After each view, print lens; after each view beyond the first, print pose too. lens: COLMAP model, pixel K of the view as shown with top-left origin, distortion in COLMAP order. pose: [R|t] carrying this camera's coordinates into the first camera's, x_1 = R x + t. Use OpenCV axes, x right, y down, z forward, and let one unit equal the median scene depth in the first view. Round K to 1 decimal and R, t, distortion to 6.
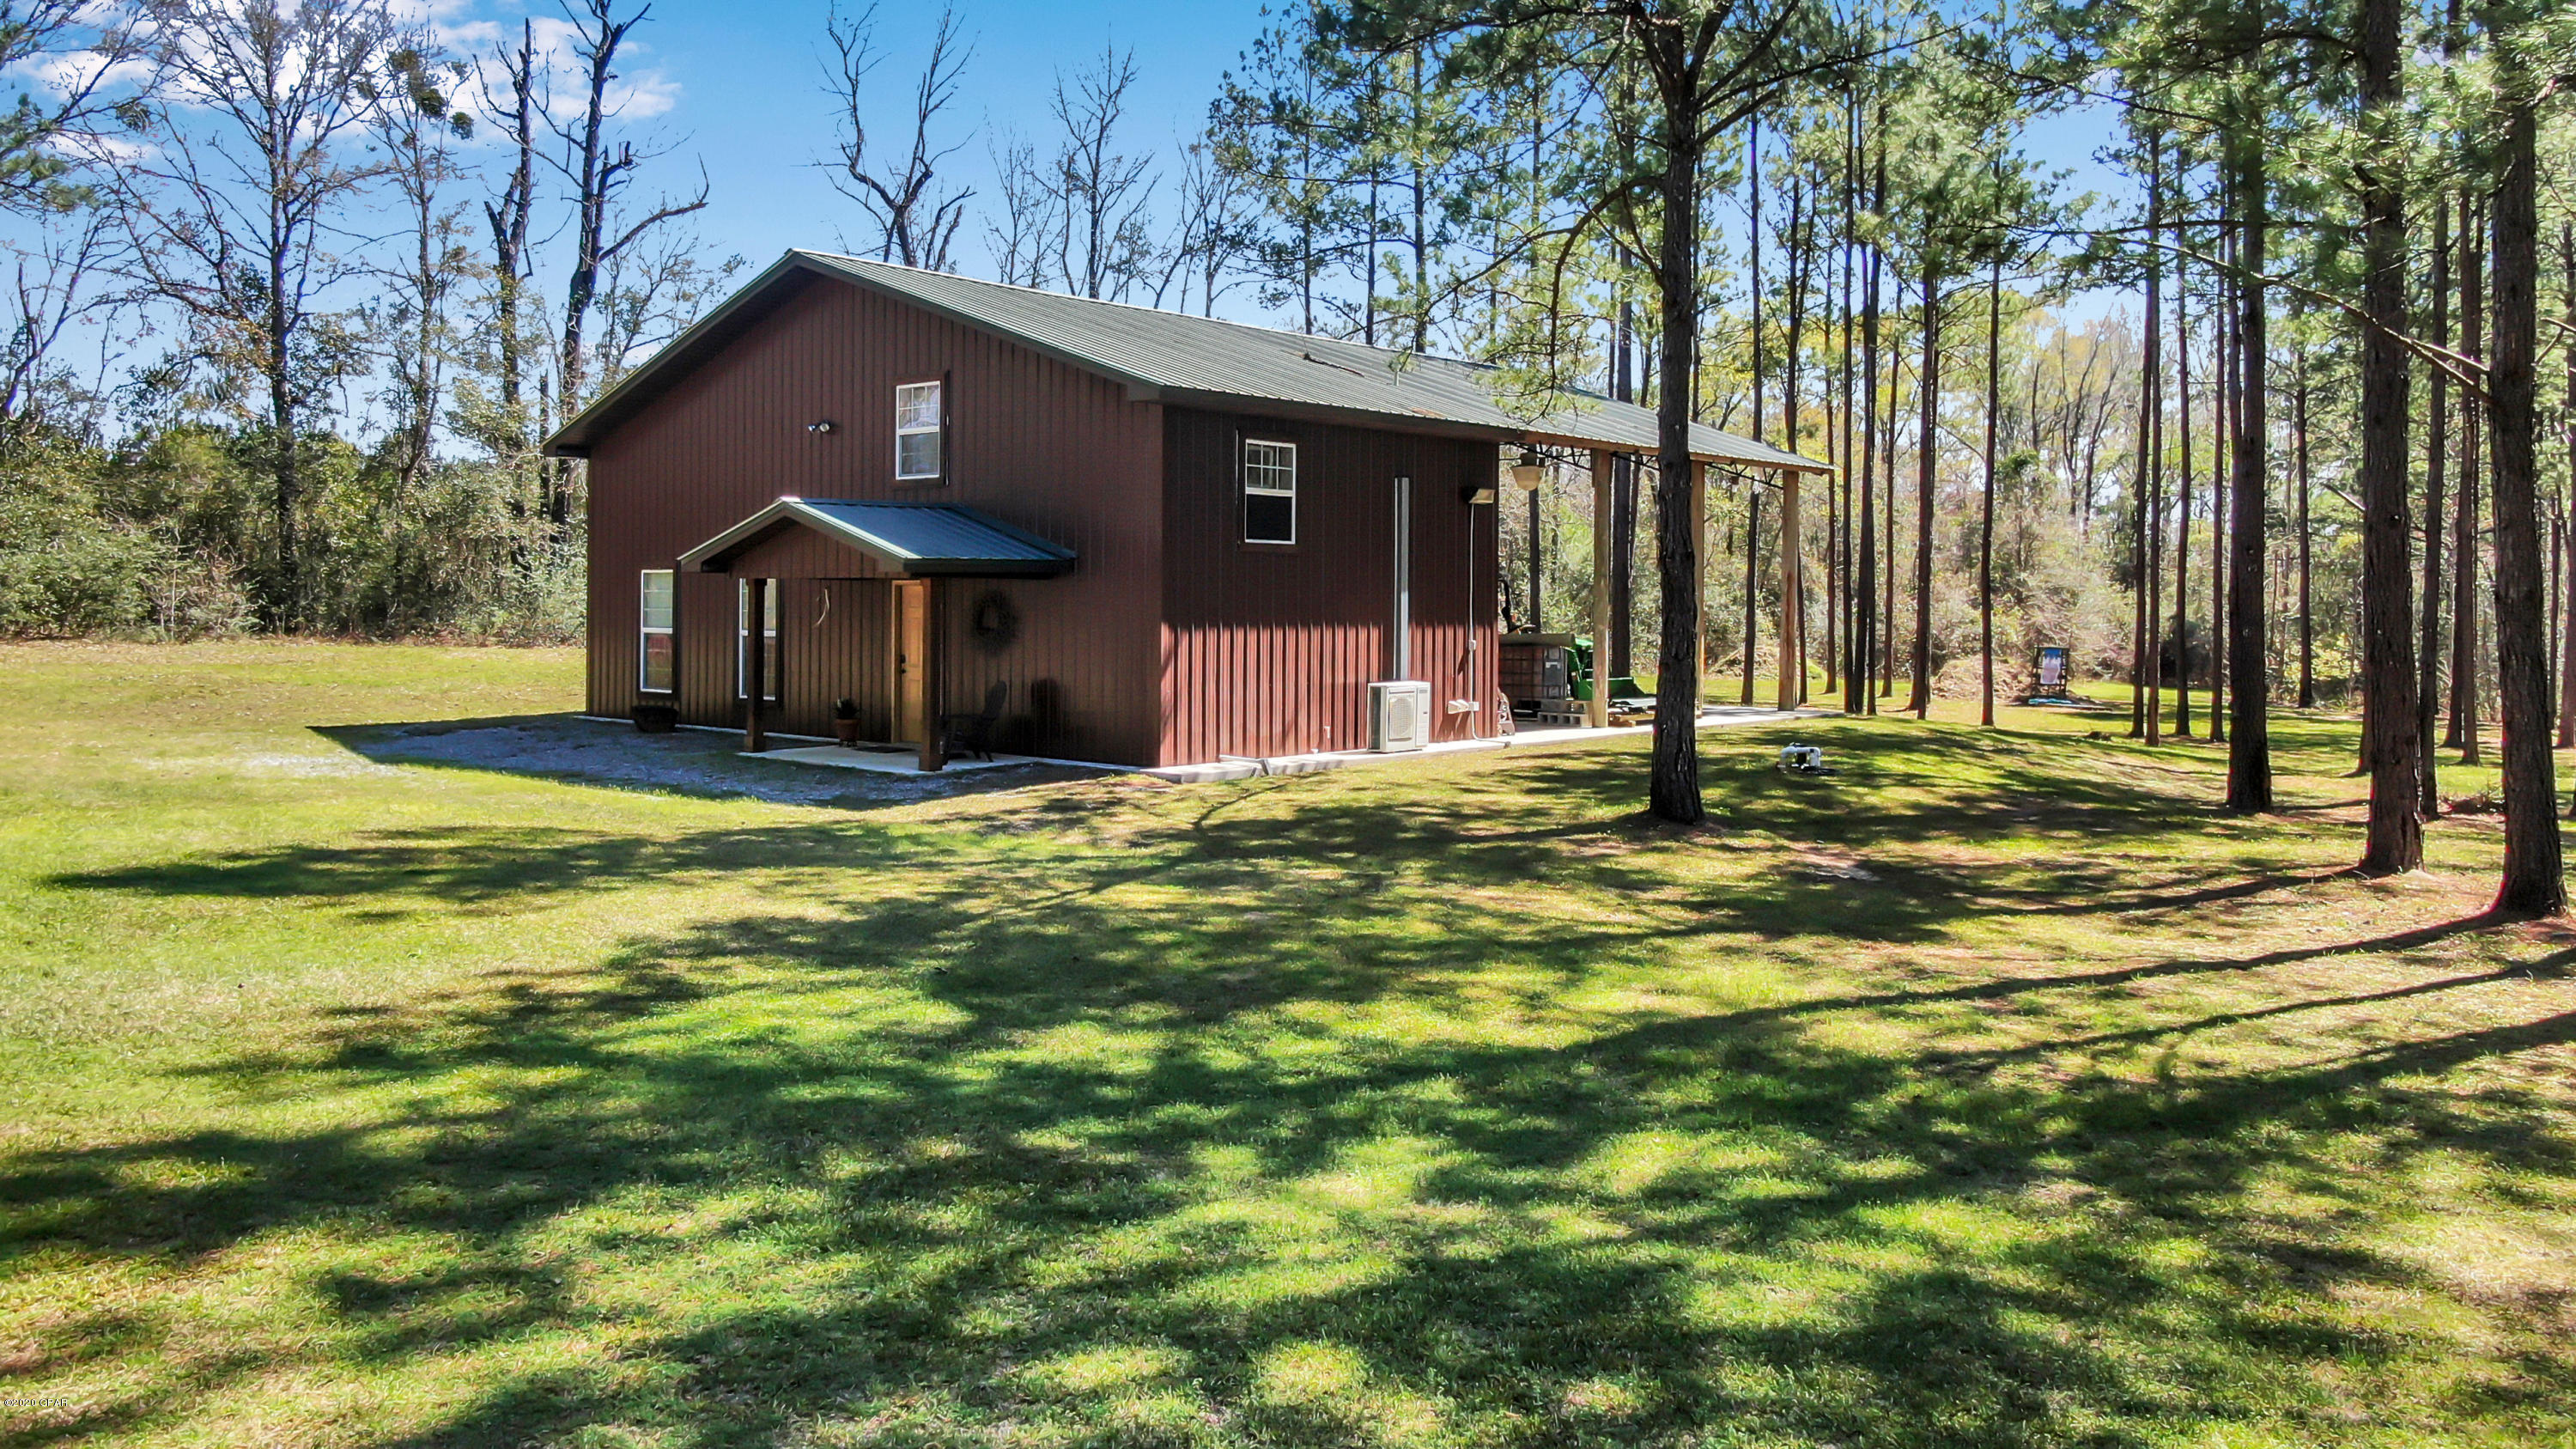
lens RADIAL K [[1804.2, 0, 1300.9], [0, 1804.2, 688.1], [0, 0, 1]] dist [0.048609, 0.000915]
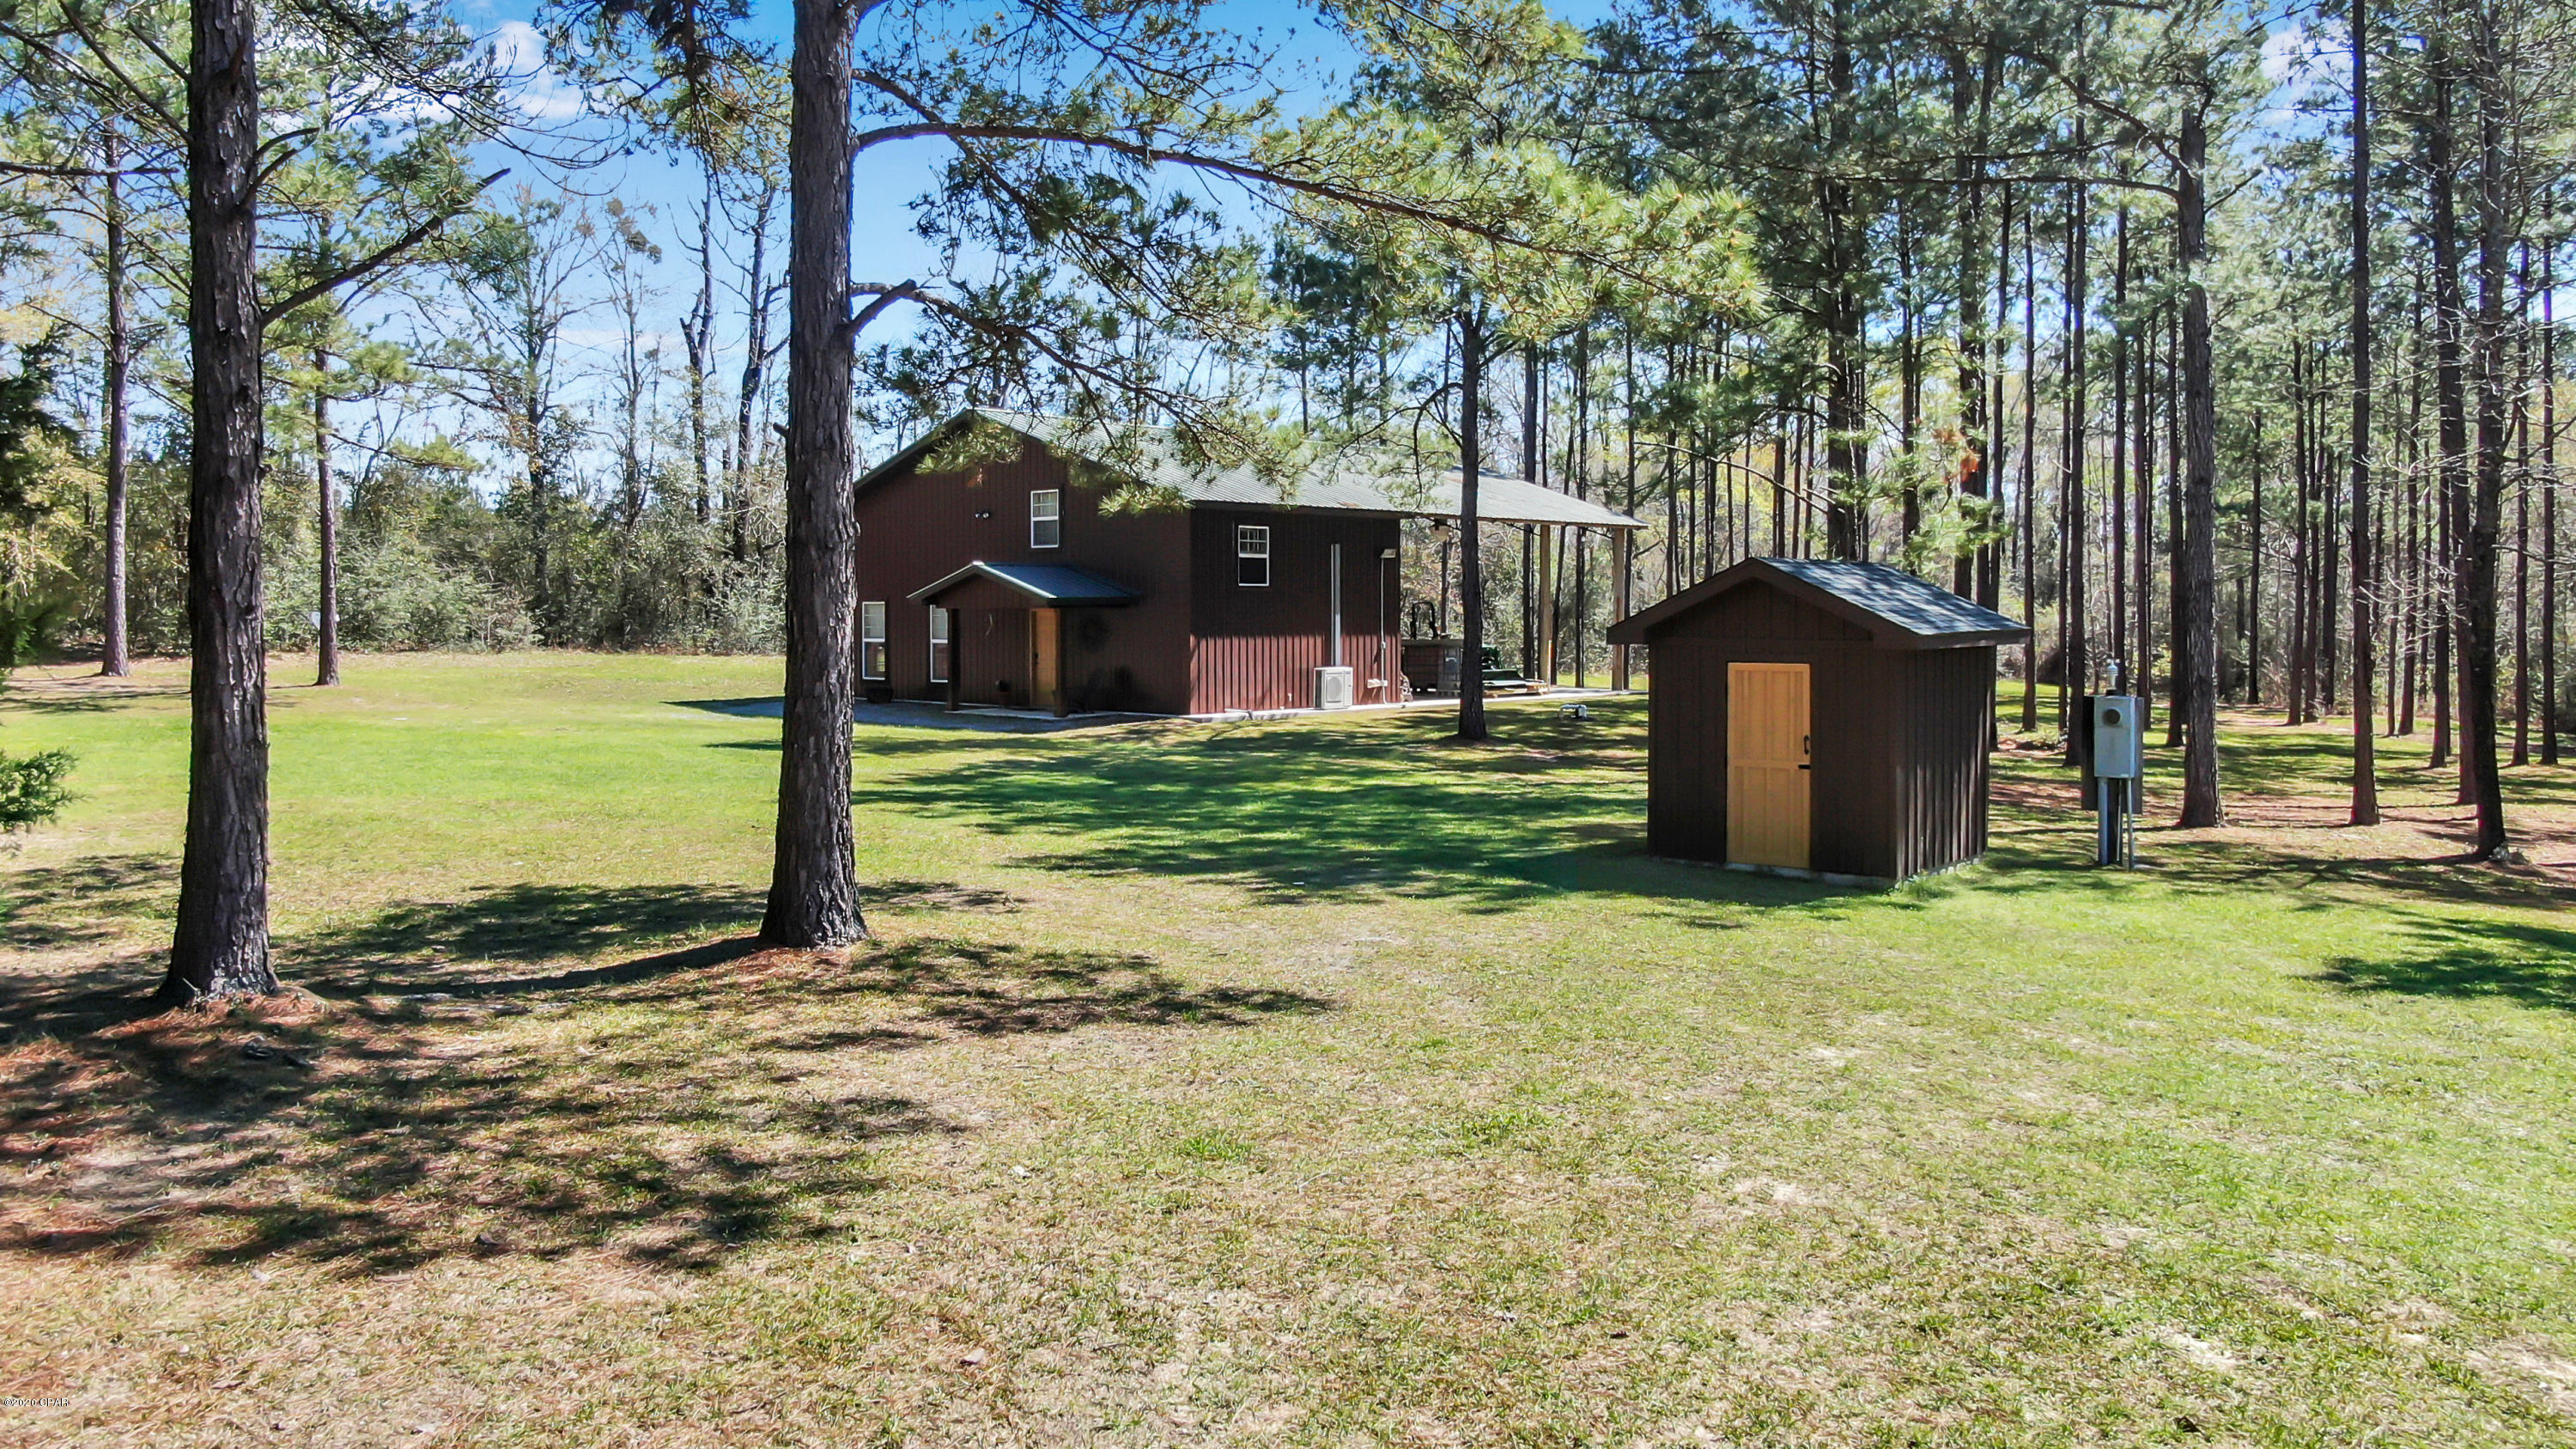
lens RADIAL K [[1861.7, 0, 1288.0], [0, 1861.7, 724.5], [0, 0, 1]] dist [-0.000406, -0.000261]
pose [[0.999551, -0.005233, -0.029500, 0.060063], [0.005583, 0.999915, 0.011777, 0.027558], [0.029436, -0.011936, 0.999495, -0.687702]]
